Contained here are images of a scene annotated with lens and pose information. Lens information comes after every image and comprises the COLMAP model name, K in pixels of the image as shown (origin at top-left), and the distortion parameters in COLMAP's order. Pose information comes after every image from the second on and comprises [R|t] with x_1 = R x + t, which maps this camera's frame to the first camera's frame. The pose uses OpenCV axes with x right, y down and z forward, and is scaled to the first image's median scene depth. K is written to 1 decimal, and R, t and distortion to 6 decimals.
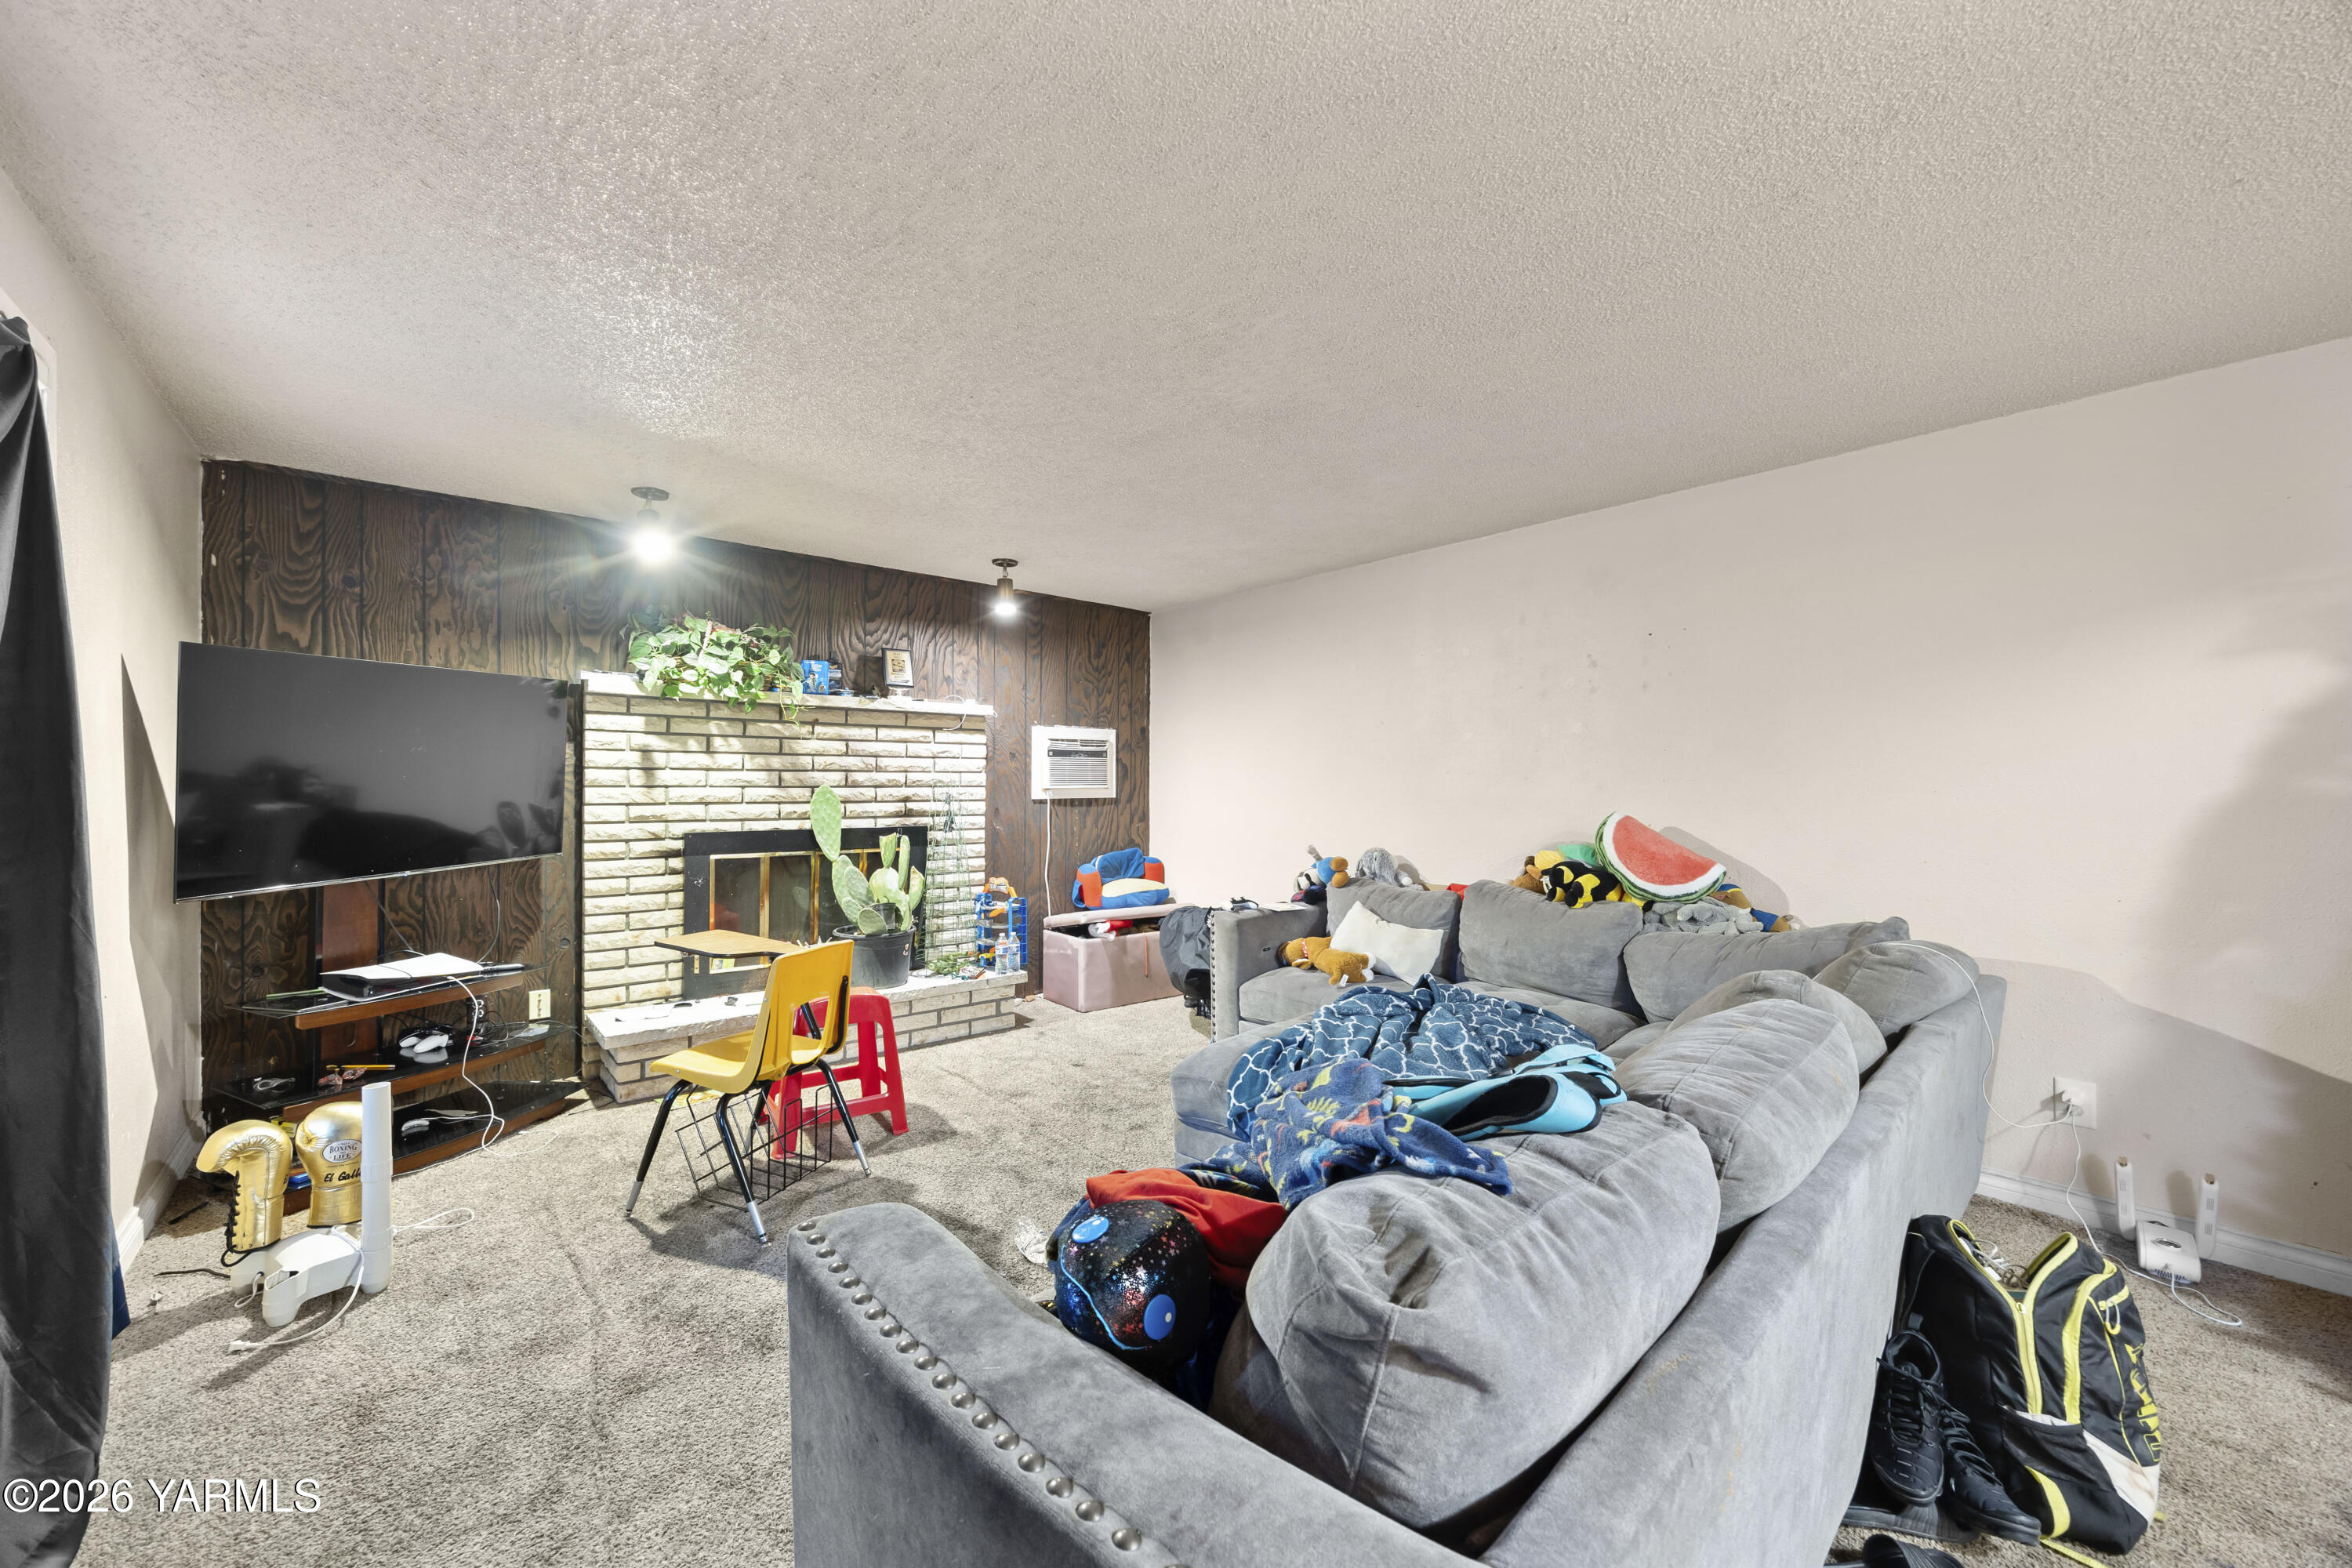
lens RADIAL K [[908.7, 0, 1180.1], [0, 908.7, 788.8], [0, 0, 1]] dist [-0.003177, -0.000808]
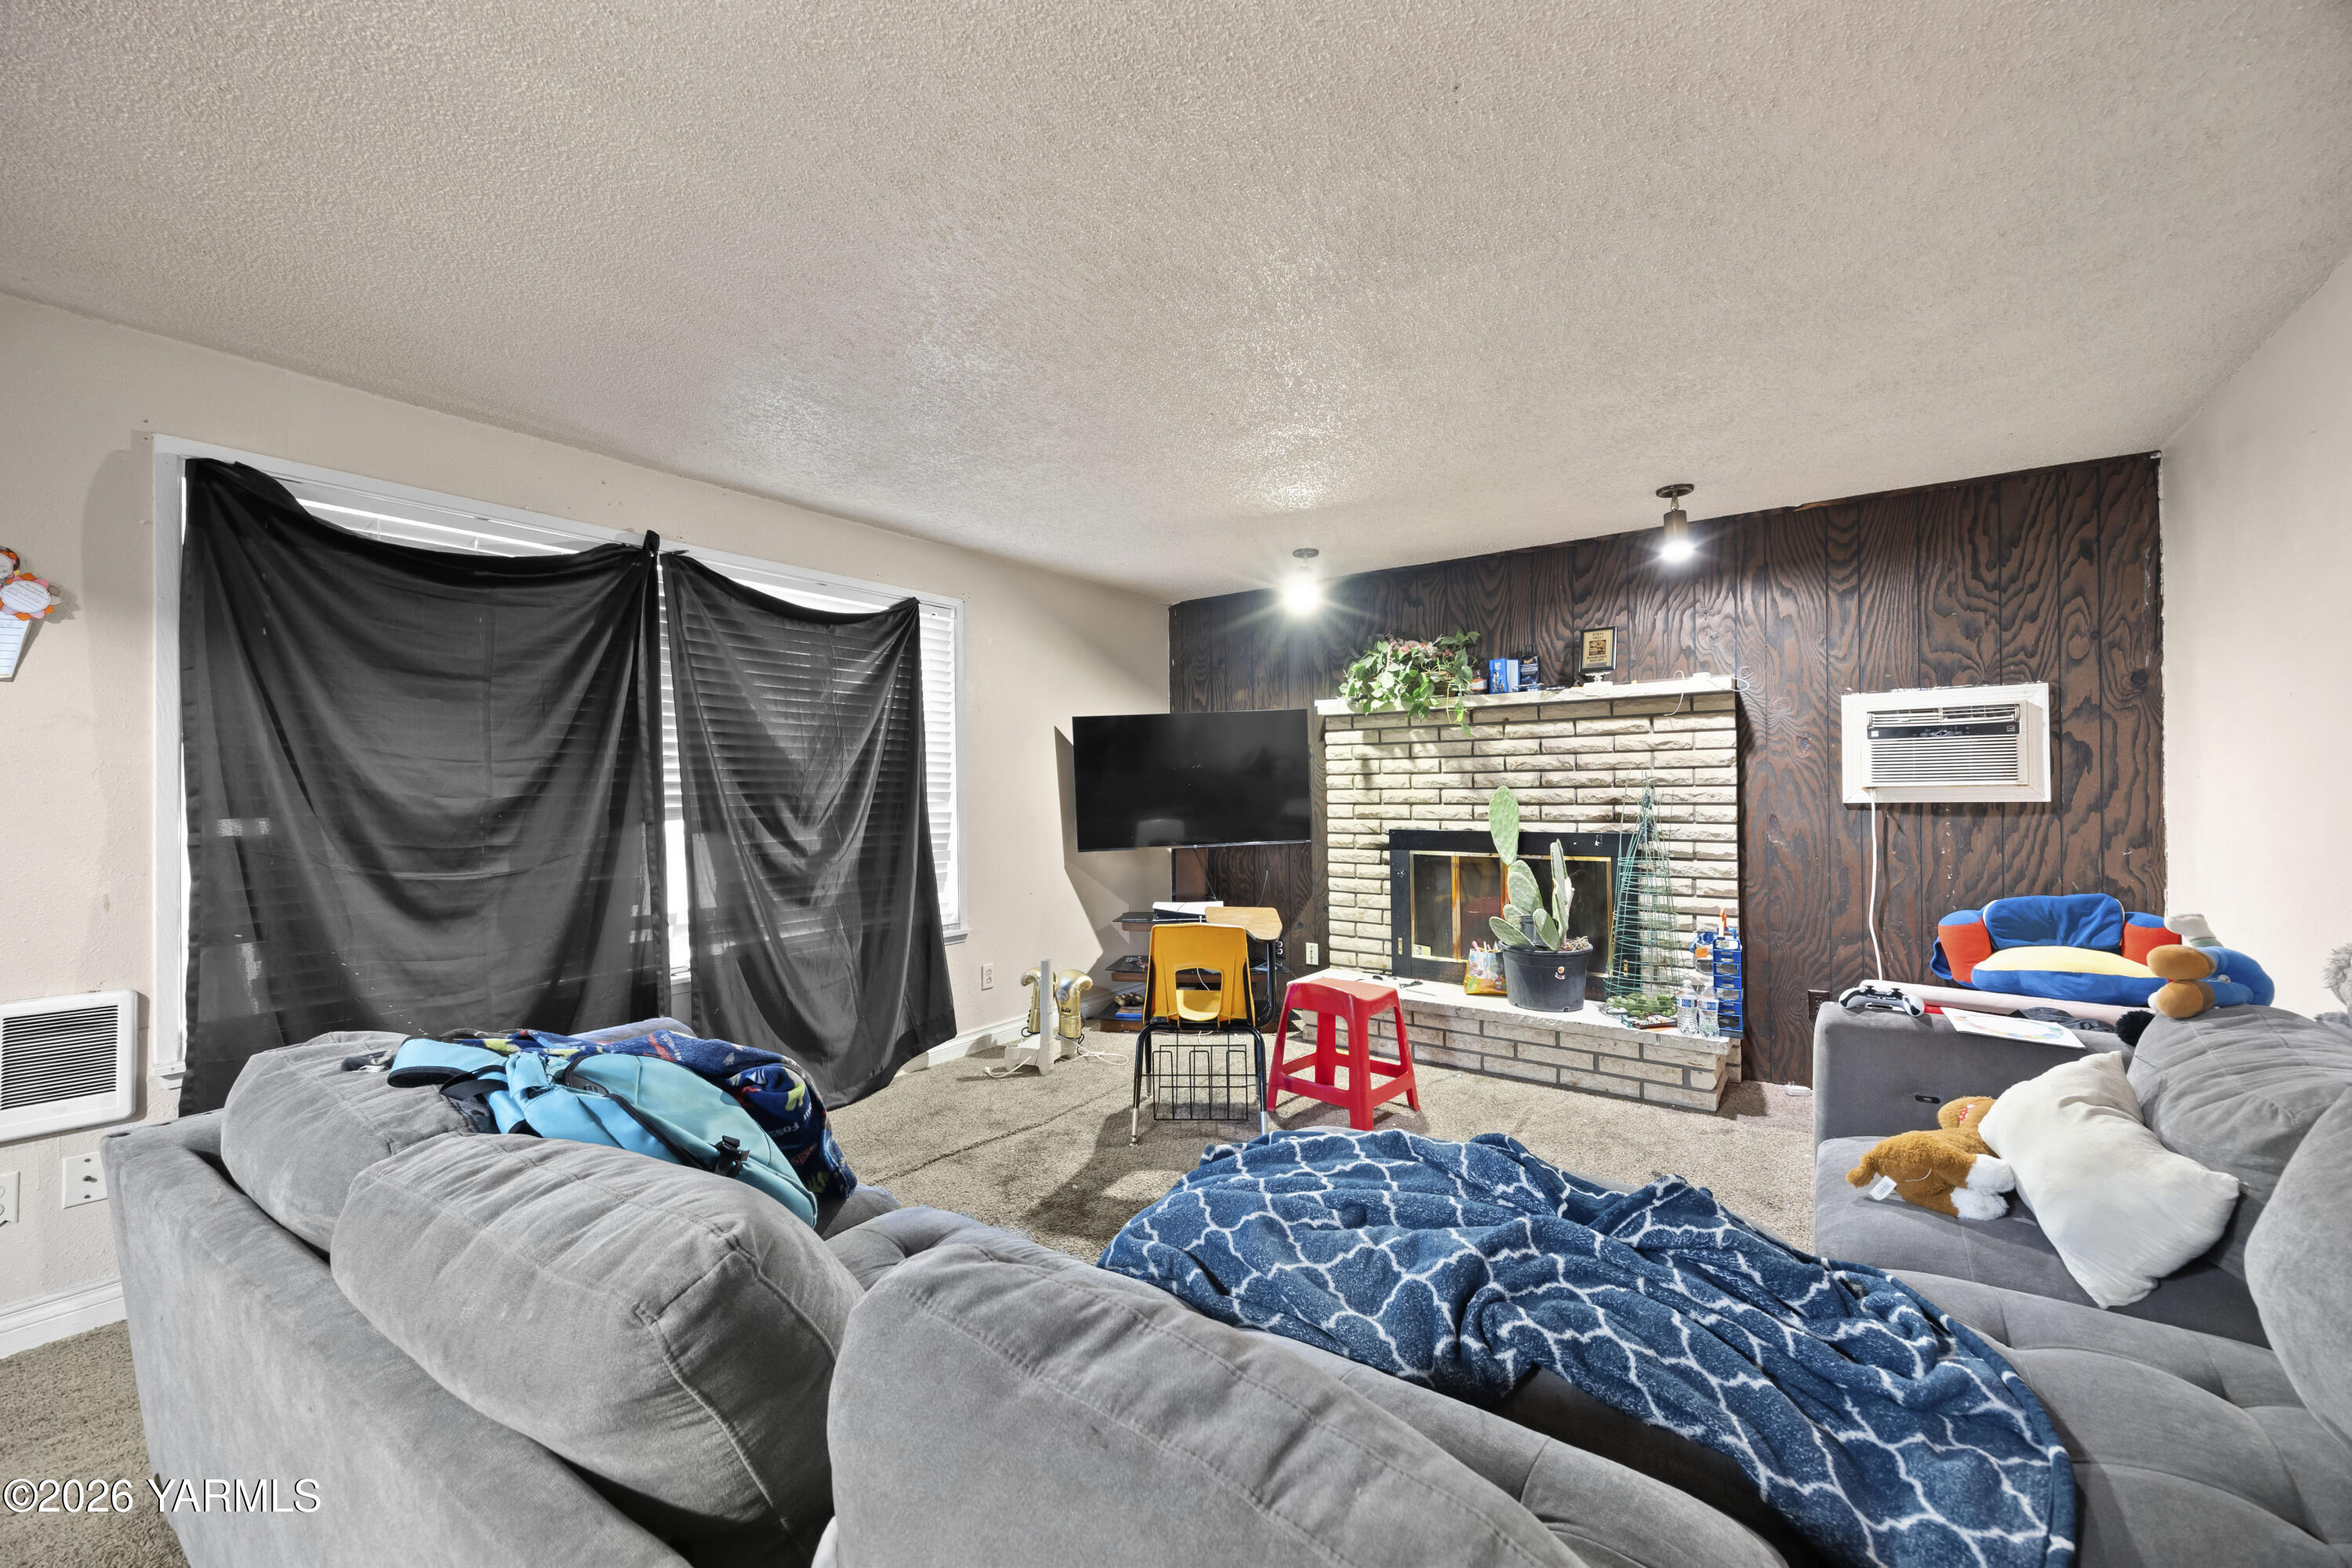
lens RADIAL K [[908.7, 0, 1180.1], [0, 908.7, 788.8], [0, 0, 1]] dist [-0.003177, -0.000808]
pose [[0.224266, -0.006461, -0.974507, 0.448898], [0.005564, 0.999970, -0.005349, 0.001888], [0.974512, -0.004223, 0.224295, 0.423463]]
